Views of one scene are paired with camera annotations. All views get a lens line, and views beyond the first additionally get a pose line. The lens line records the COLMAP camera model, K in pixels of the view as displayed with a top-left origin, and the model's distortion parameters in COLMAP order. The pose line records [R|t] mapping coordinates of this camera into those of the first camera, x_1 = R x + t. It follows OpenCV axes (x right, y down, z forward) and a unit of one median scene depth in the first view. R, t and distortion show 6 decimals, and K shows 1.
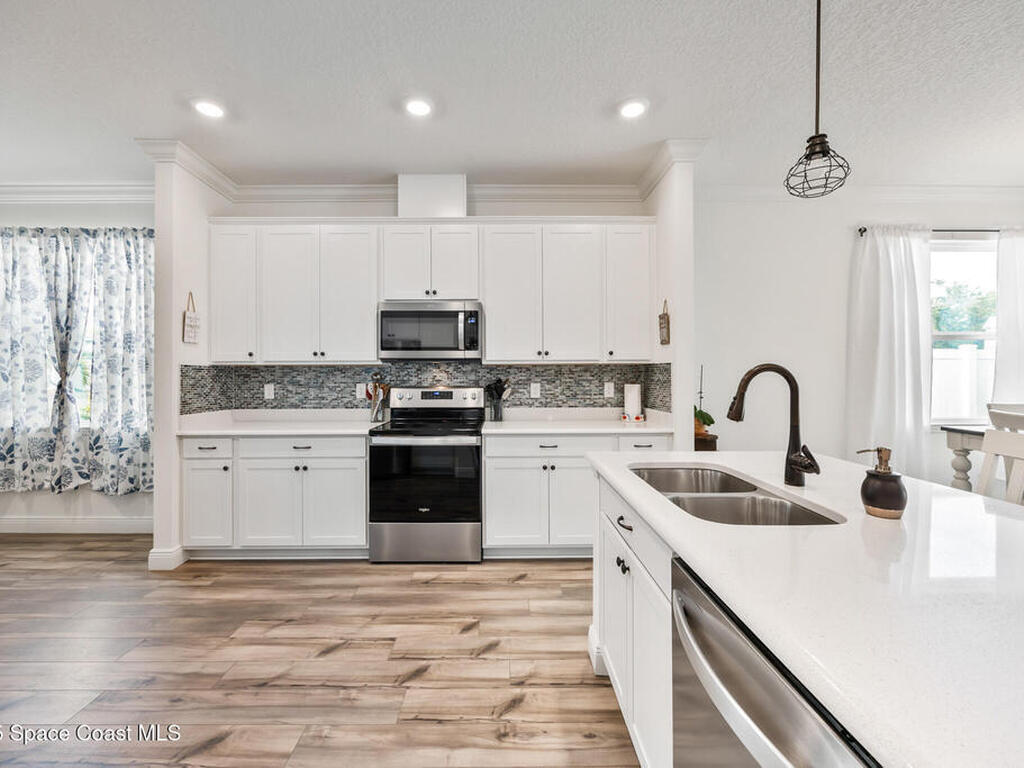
lens RADIAL K [[440.2, 0, 505.7], [0, 440.2, 370.1], [0, 0, 1]] dist [-0.002512, -0.000110]
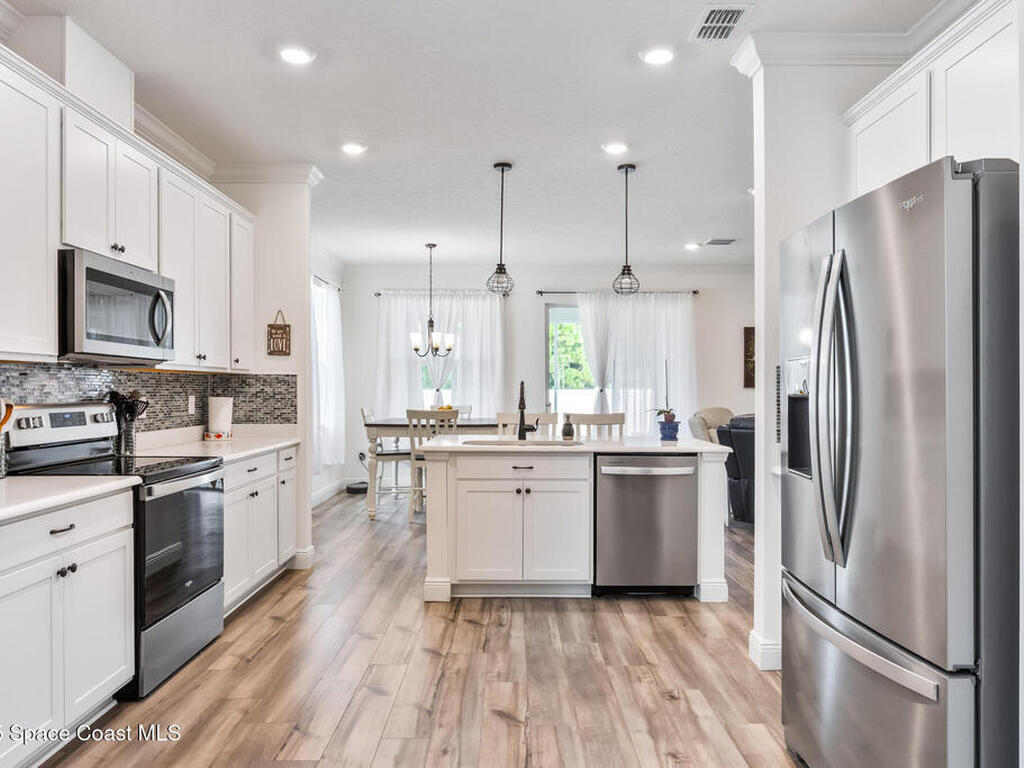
lens RADIAL K [[682.7, 0, 512.0], [0, 682.7, 384.0], [0, 0, 1]] dist [-0.000961, -0.000053]
pose [[0.004674, 0.010763, 0.999931, -1.207508], [-0.012045, 0.999870, -0.010706, 0.016486], [-0.999917, -0.011994, 0.004803, 0.492950]]
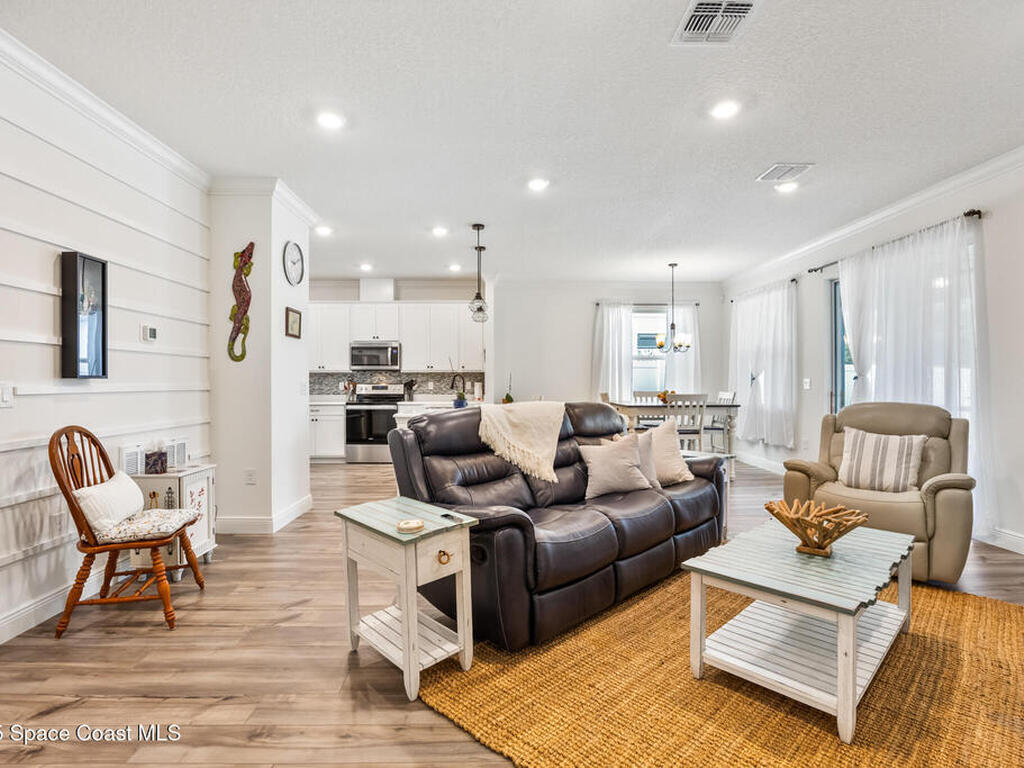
lens RADIAL K [[505.1, 0, 512.0], [0, 505.1, 384.0], [0, 0, 1]] dist [-0.030759, 0.000427]
pose [[0.999932, 0.001721, 0.011504, 0.481605], [-0.001896, 0.999882, 0.015268, 0.004552], [-0.011476, -0.015289, 0.999817, -1.490025]]
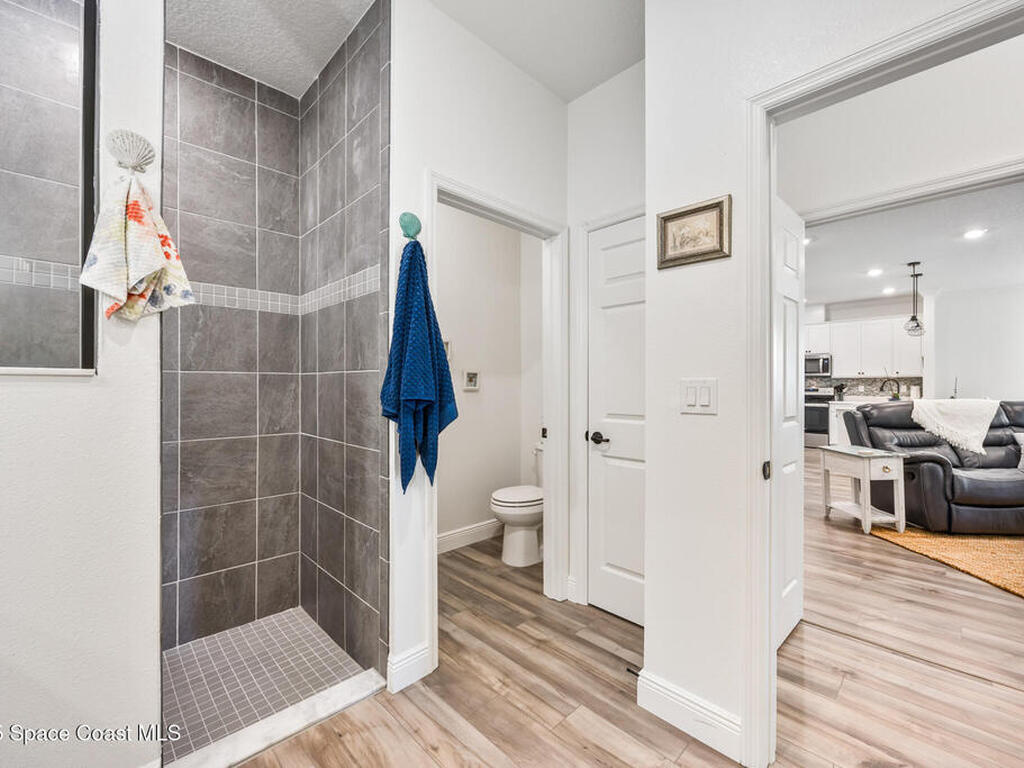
lens RADIAL K [[444.7, 0, 512.0], [0, 444.7, 384.0], [0, 0, 1]] dist [0.003491, 0.000220]
pose [[0.699764, 0.002527, -0.714369, 0.549967], [0.002506, 0.999979, 0.005992, 0.002365], [0.714369, -0.005983, 0.699743, -2.368848]]
